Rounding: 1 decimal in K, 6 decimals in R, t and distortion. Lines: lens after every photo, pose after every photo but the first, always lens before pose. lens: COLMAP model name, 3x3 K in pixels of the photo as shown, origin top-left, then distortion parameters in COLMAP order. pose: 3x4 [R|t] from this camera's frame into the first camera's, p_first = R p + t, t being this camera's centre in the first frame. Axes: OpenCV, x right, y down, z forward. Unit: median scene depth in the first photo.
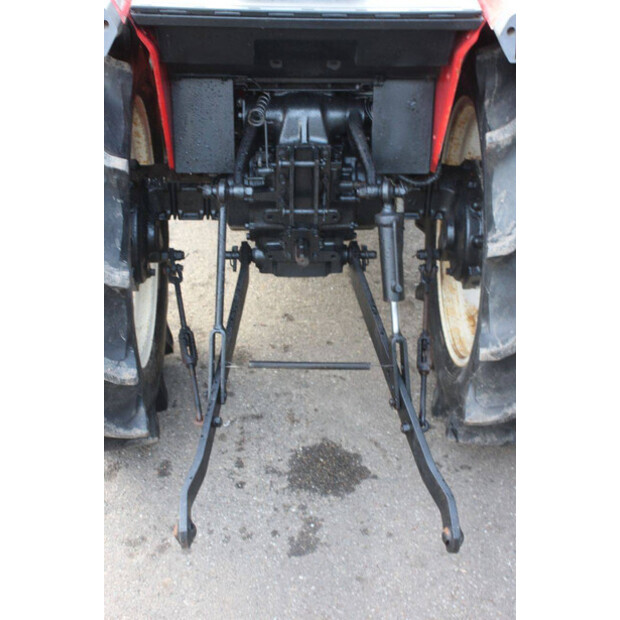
lens RADIAL K [[972.0, 0, 310.0], [0, 972.0, 310.0], [0, 0, 1]] dist [0.105037, 0.134990]
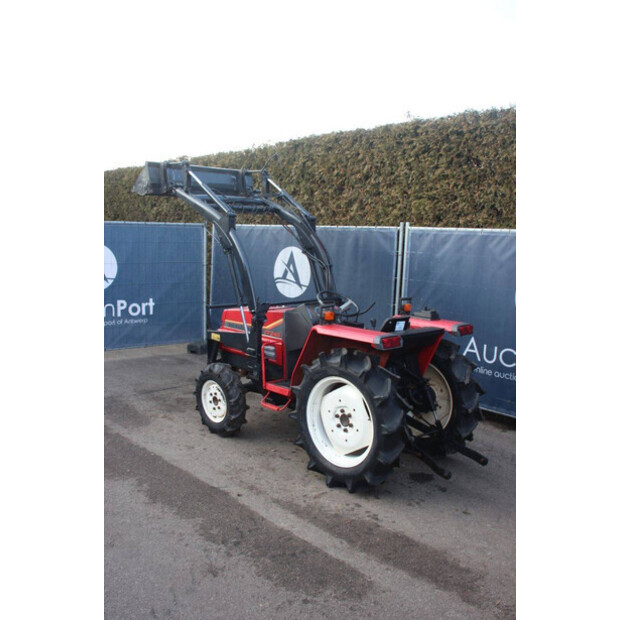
lens RADIAL K [[589.6, 0, 310.0], [0, 589.6, 310.0], [0, 0, 1]] dist [-0.082599, 0.014763]
pose [[0.746486, -0.085353, 0.659904, -1.568704], [0.371948, 0.875854, -0.307465, 0.150435], [-0.551737, 0.474968, 0.685559, -0.358268]]
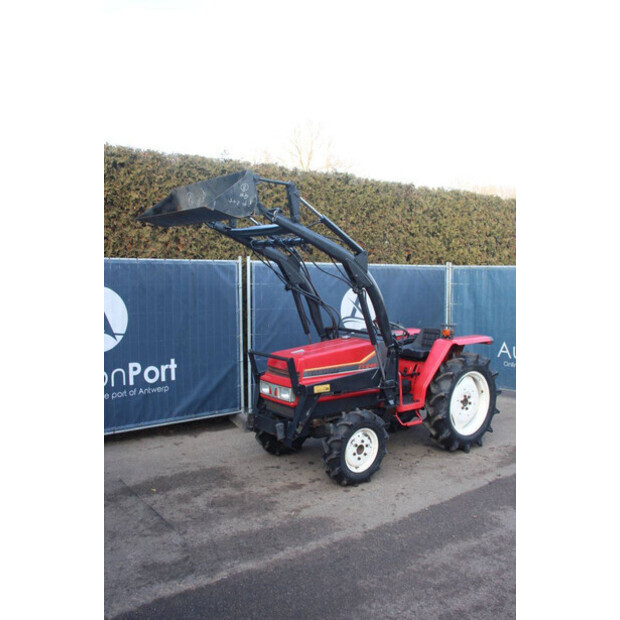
lens RADIAL K [[573.7, 0, 310.0], [0, 573.7, 310.0], [0, 0, 1]] dist [-0.139291, 0.165920]
pose [[-0.584829, -0.080587, 0.807143, -1.914865], [0.445638, 0.799515, 0.402720, -1.809882], [-0.677777, 0.595216, -0.431667, 2.444152]]
